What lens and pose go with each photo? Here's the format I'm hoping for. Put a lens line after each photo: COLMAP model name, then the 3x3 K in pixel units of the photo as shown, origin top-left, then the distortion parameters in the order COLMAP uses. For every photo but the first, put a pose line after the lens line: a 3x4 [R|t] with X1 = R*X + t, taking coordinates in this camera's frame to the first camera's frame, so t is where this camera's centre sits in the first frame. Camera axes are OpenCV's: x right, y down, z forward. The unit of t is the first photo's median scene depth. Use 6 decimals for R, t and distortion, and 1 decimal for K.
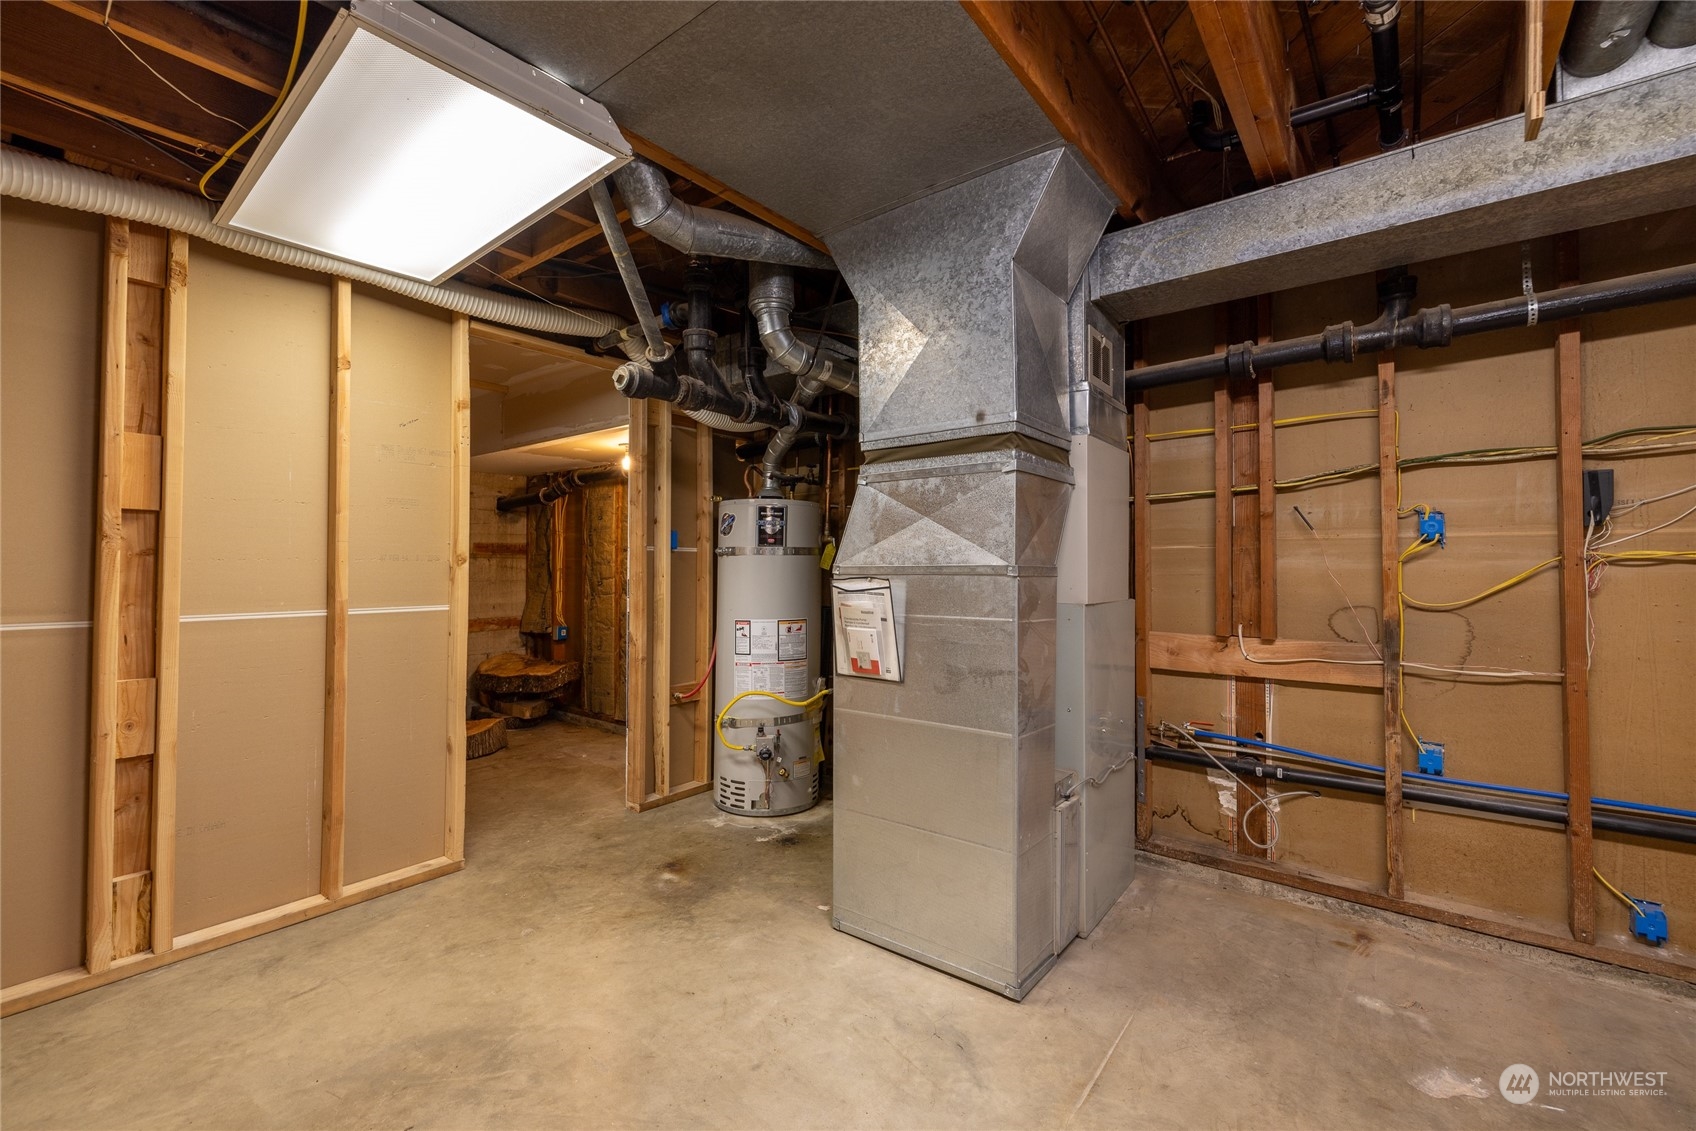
lens RADIAL K [[710.1, 0, 848.0], [0, 710.1, 565.5], [0, 0, 1]] dist [-0.000807, -0.000113]
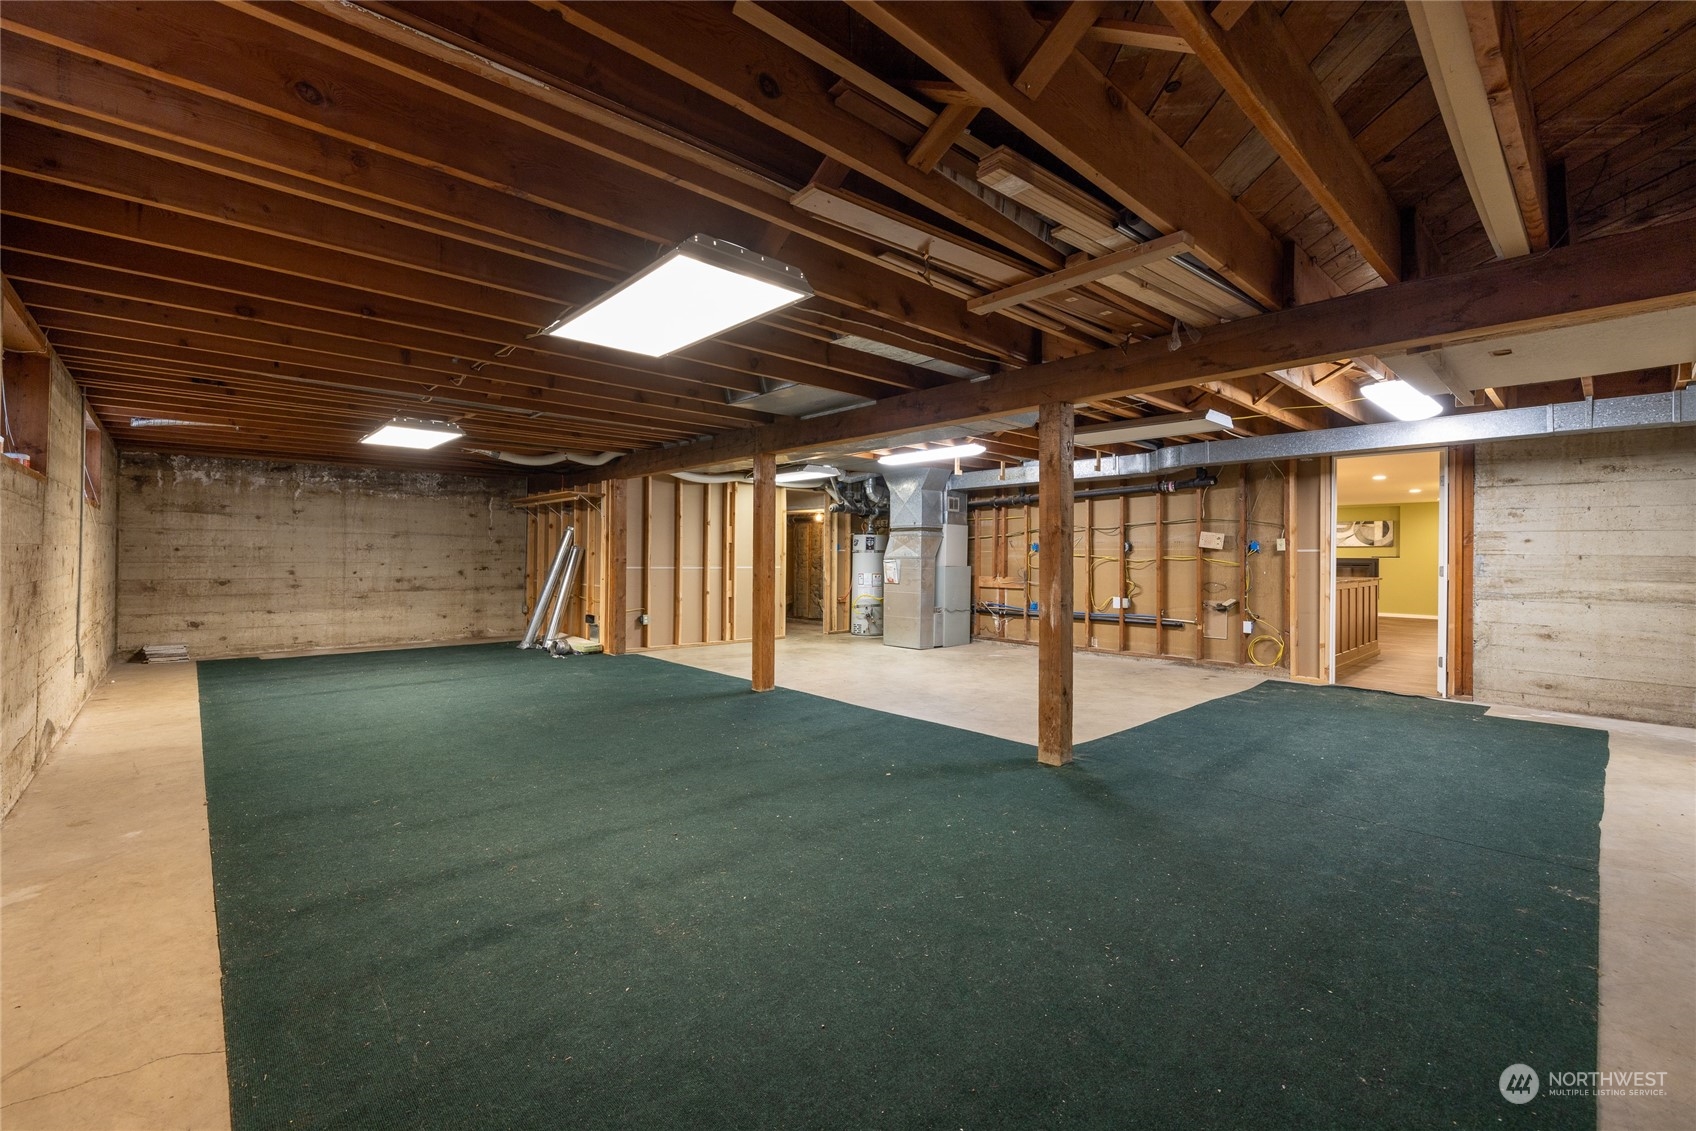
lens RADIAL K [[710.1, 0, 848.0], [0, 710.1, 565.5], [0, 0, 1]] dist [-0.000807, -0.000113]
pose [[0.988102, 0.005895, -0.153687, 0.344551], [-0.003595, 0.999877, 0.015239, -0.007210], [0.153758, -0.014505, 0.988002, -2.619652]]
